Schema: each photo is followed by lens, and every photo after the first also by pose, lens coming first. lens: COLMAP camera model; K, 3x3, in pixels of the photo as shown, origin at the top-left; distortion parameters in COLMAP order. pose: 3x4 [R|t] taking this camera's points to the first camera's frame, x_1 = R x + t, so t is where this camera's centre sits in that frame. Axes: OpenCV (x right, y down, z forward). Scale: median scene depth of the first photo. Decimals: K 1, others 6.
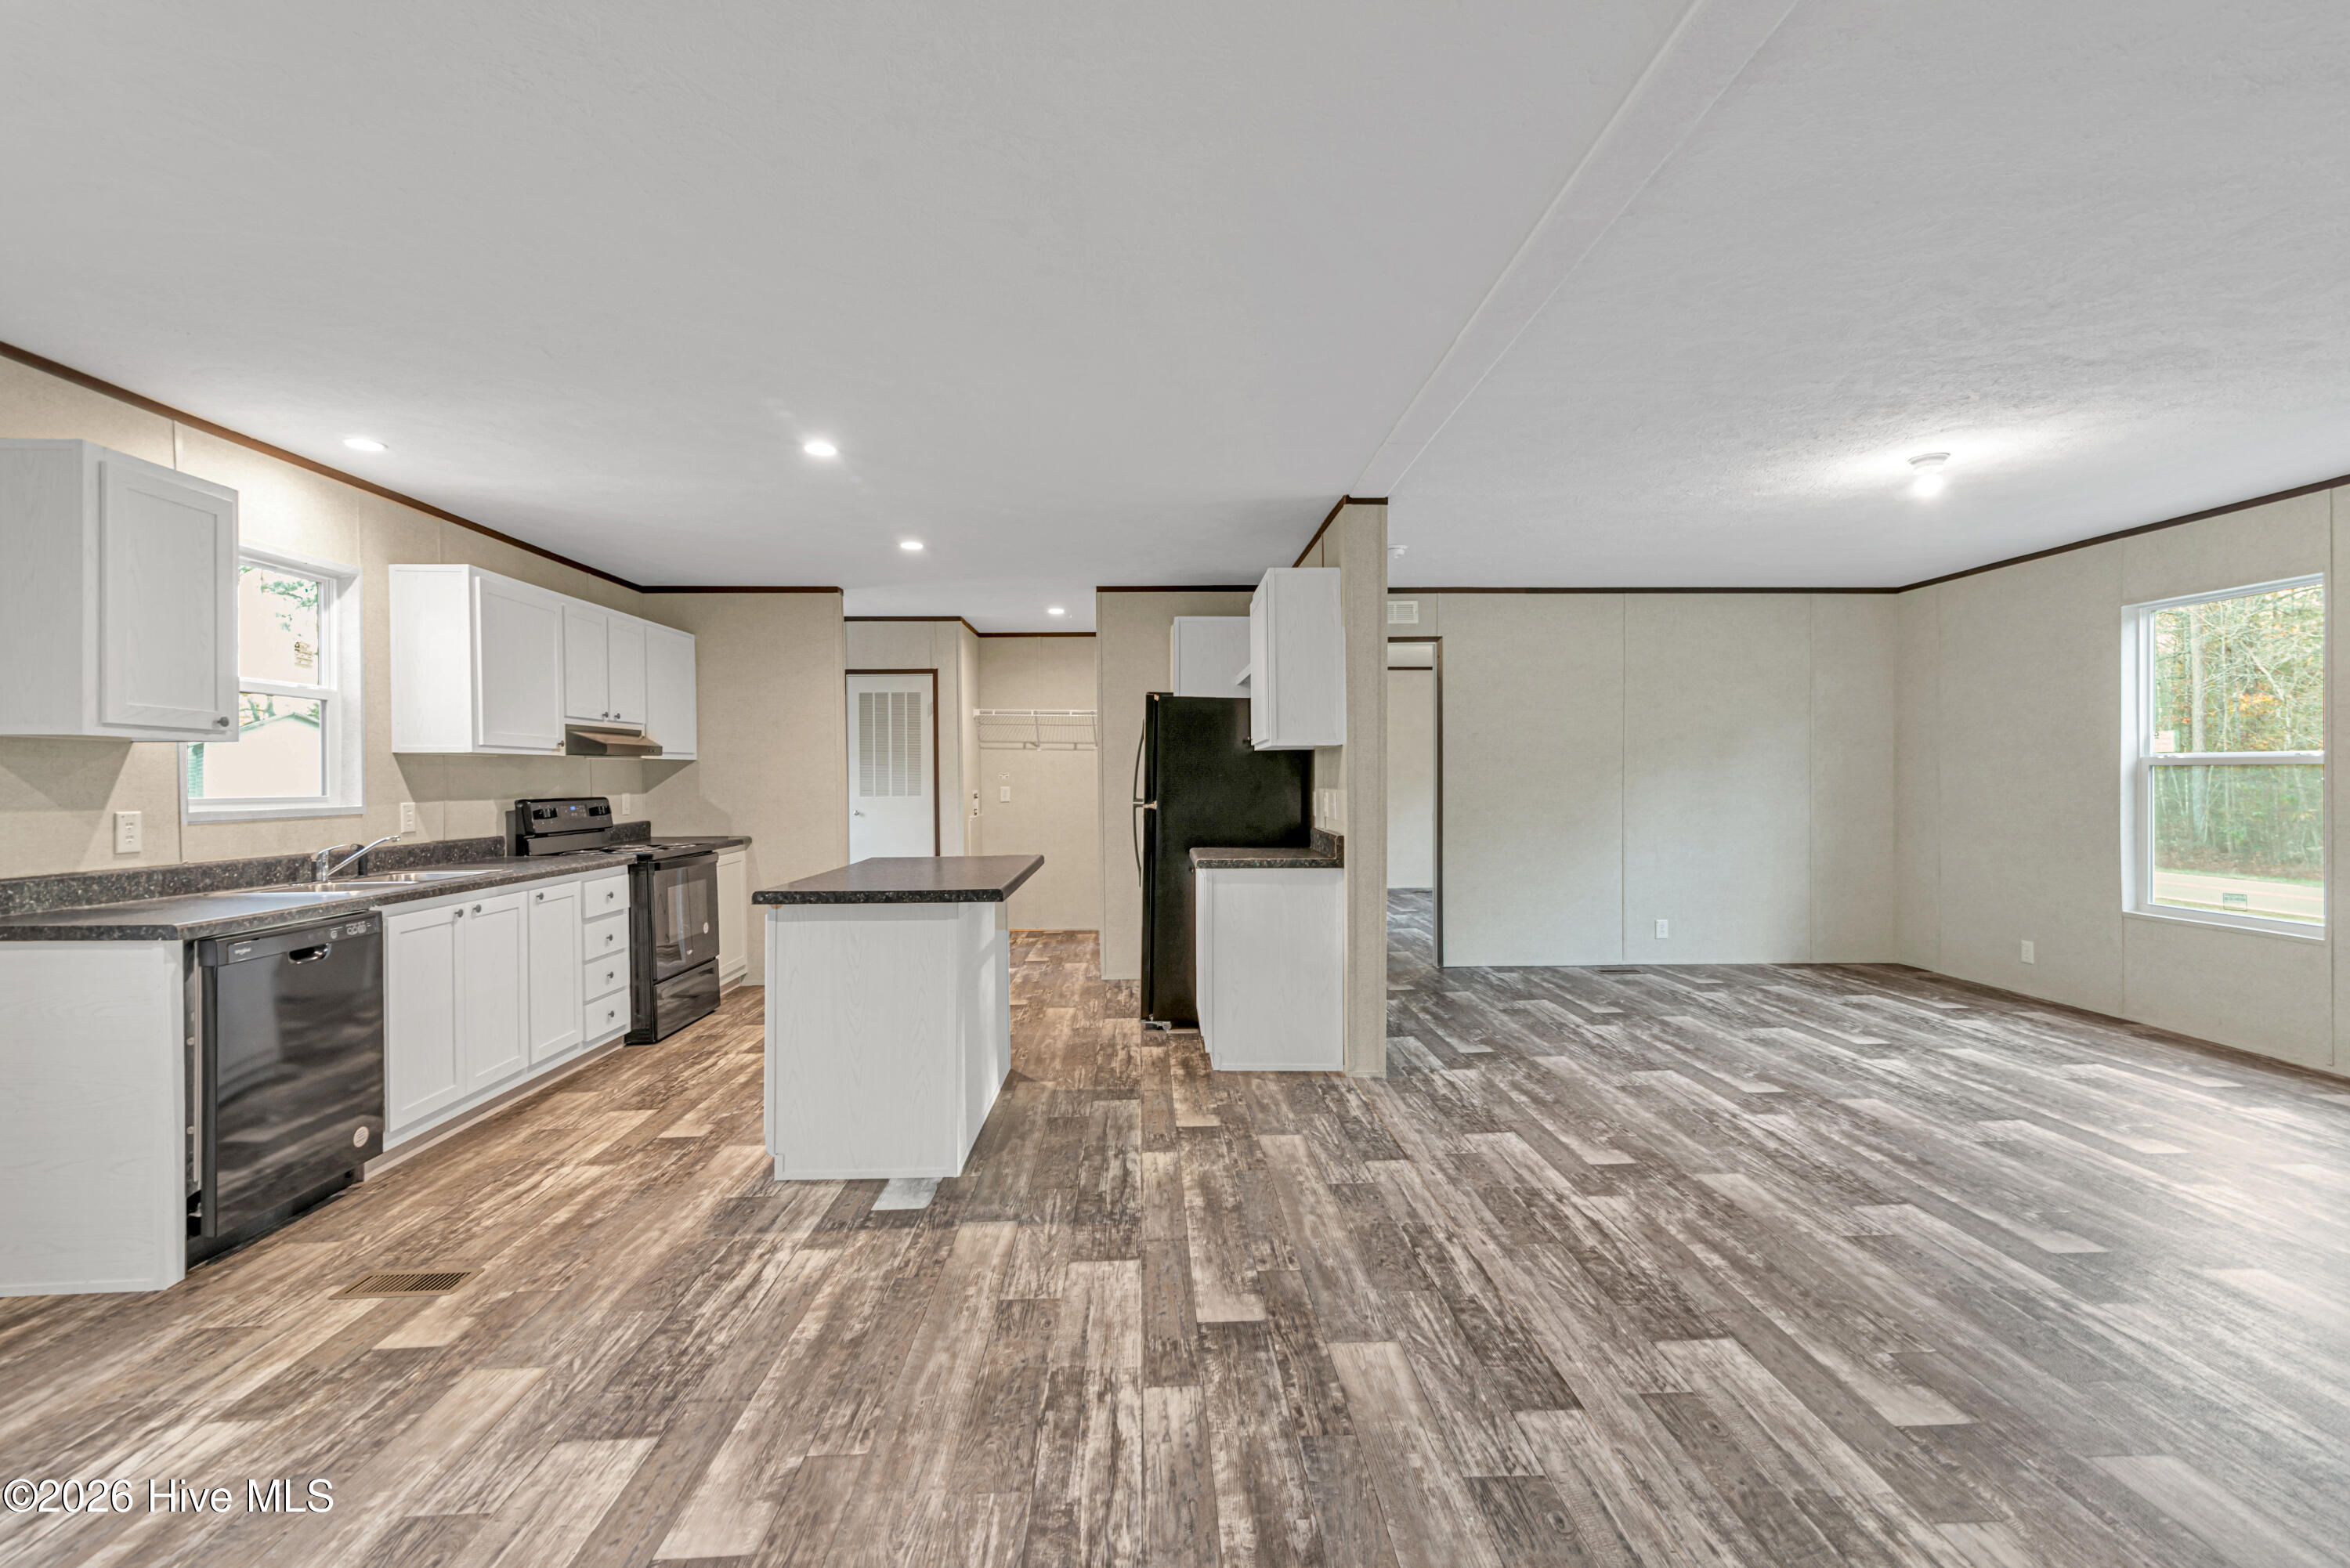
lens RADIAL K [[1056.4, 0, 1185.6], [0, 1056.4, 780.5], [0, 0, 1]] dist [0.009392, -0.000034]
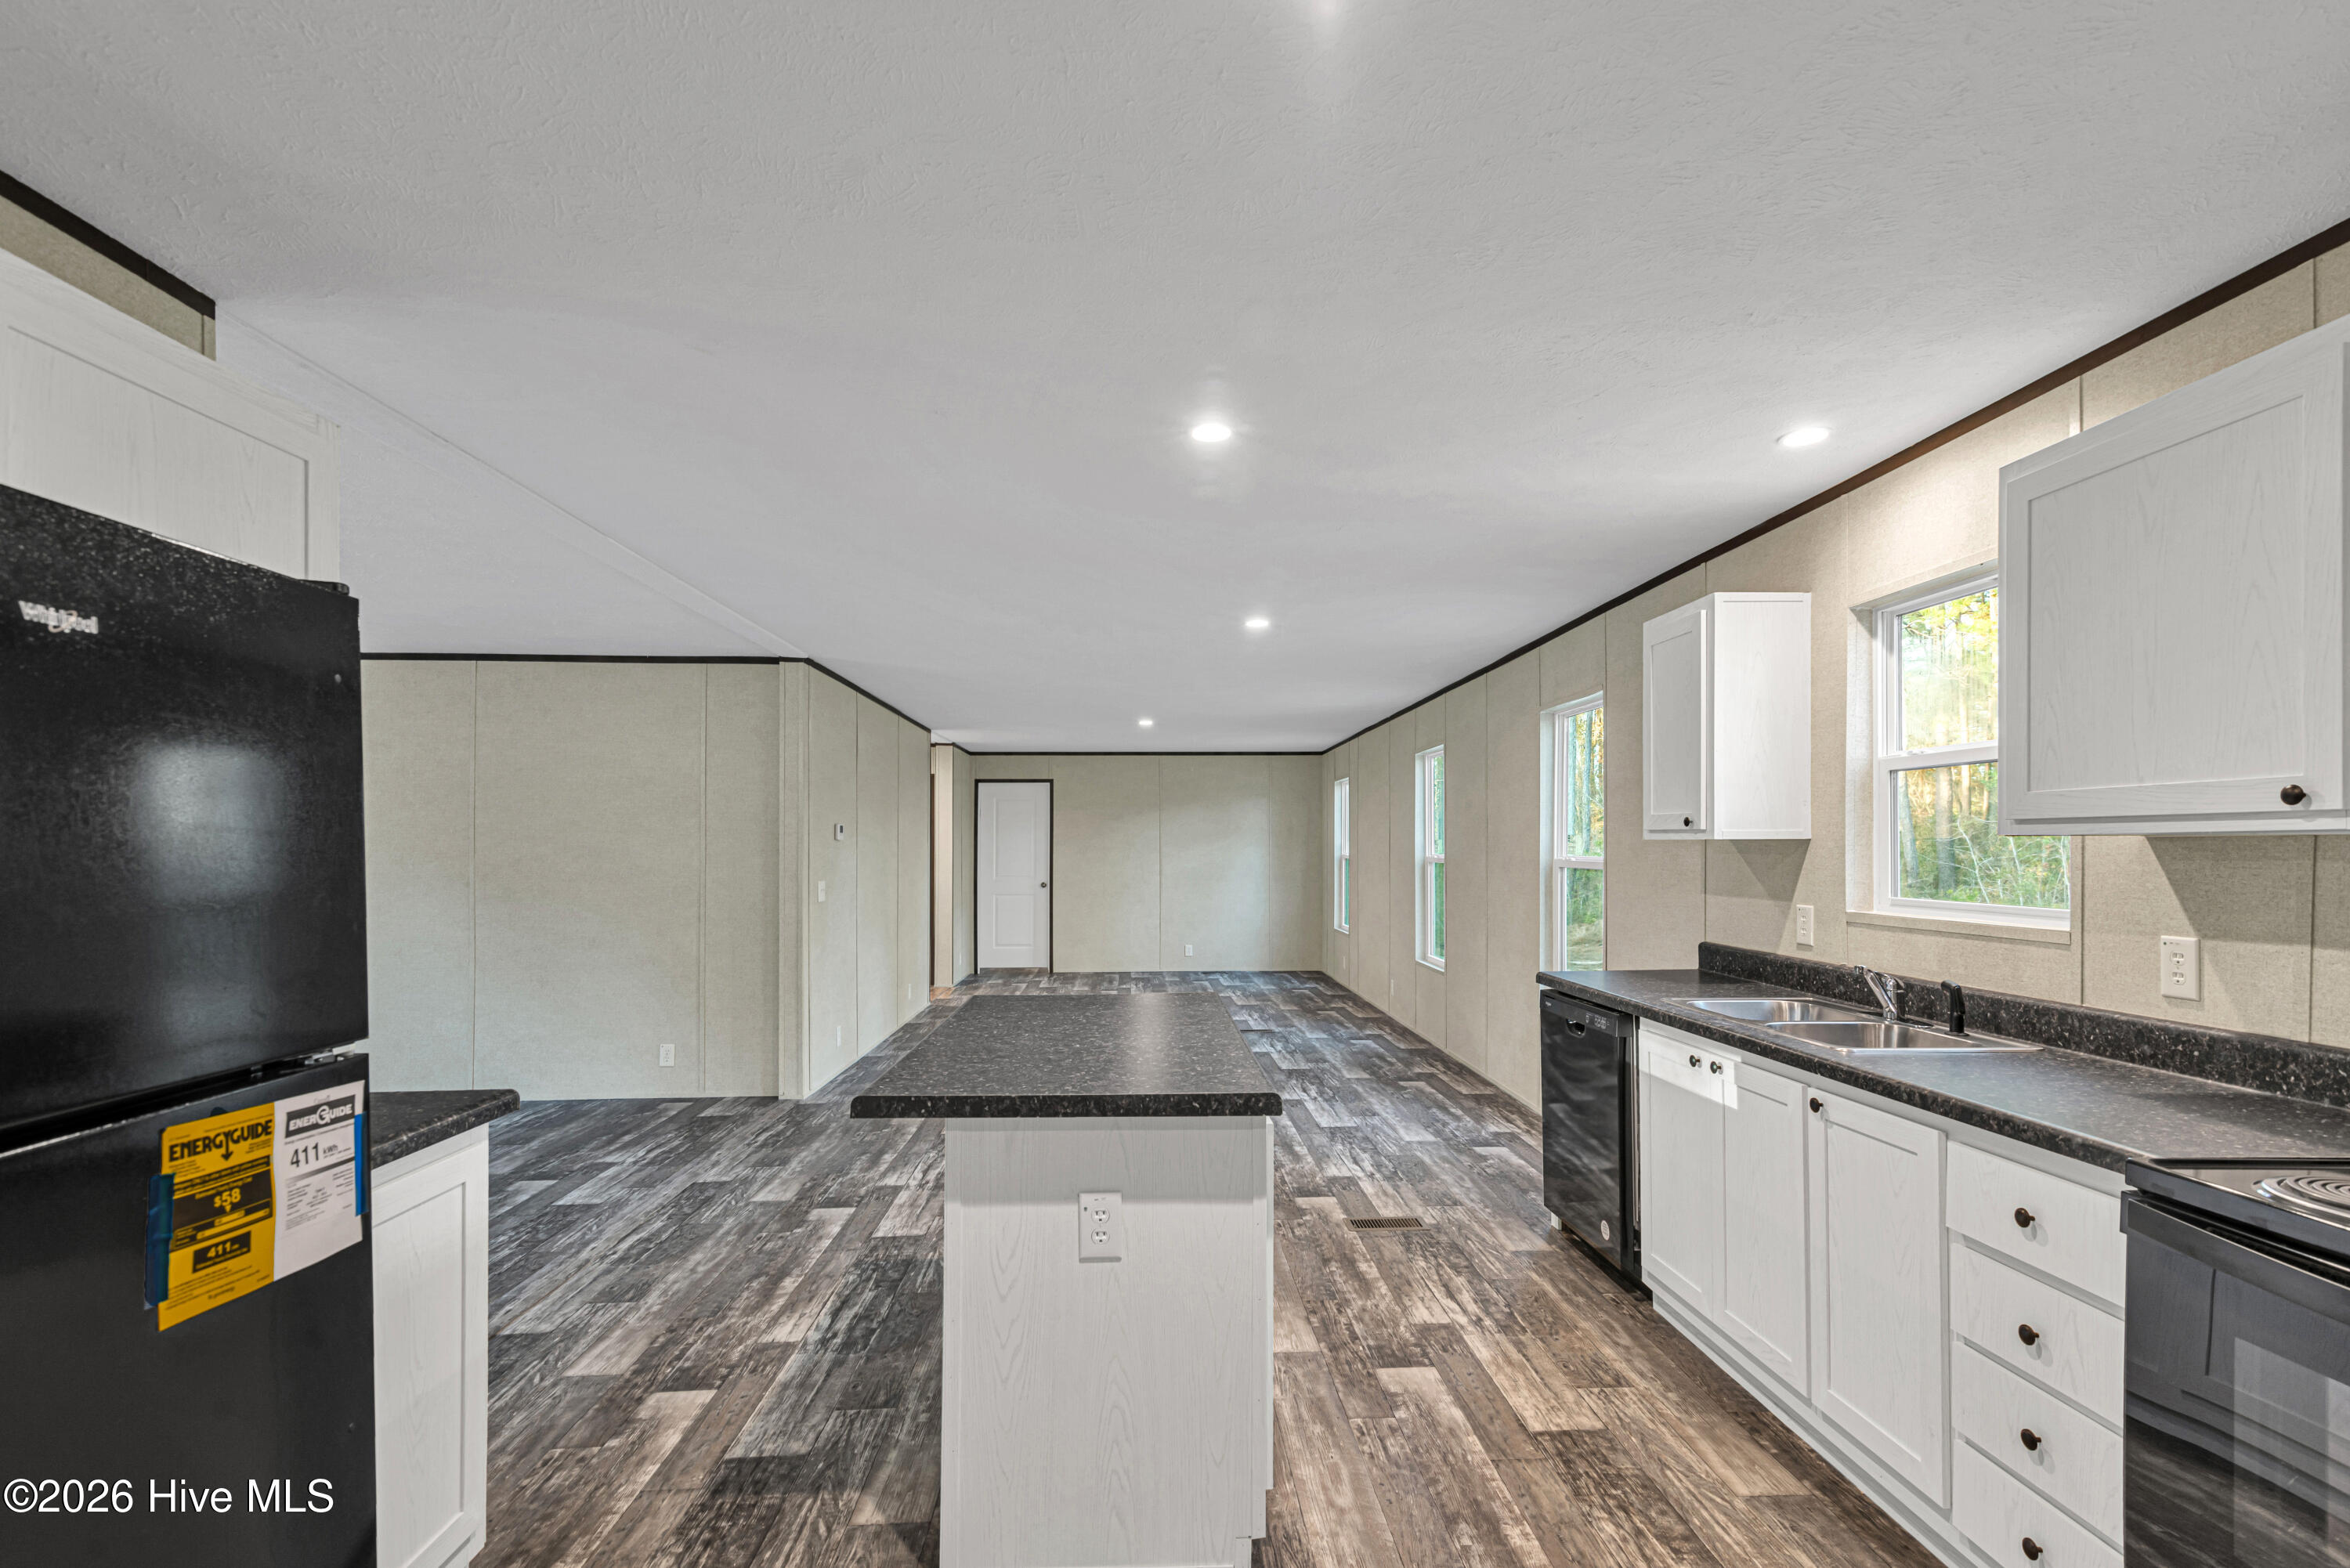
lens RADIAL K [[1056.4, 0, 1171.3], [0, 1056.4, 842.7], [0, 0, 1]] dist [0.009392, -0.000034]
pose [[-0.999958, 0.009077, 0.001031, -0.358372], [0.009071, 0.999943, -0.005562, -0.030753], [-0.001081, -0.005552, -0.999984, 1.958541]]
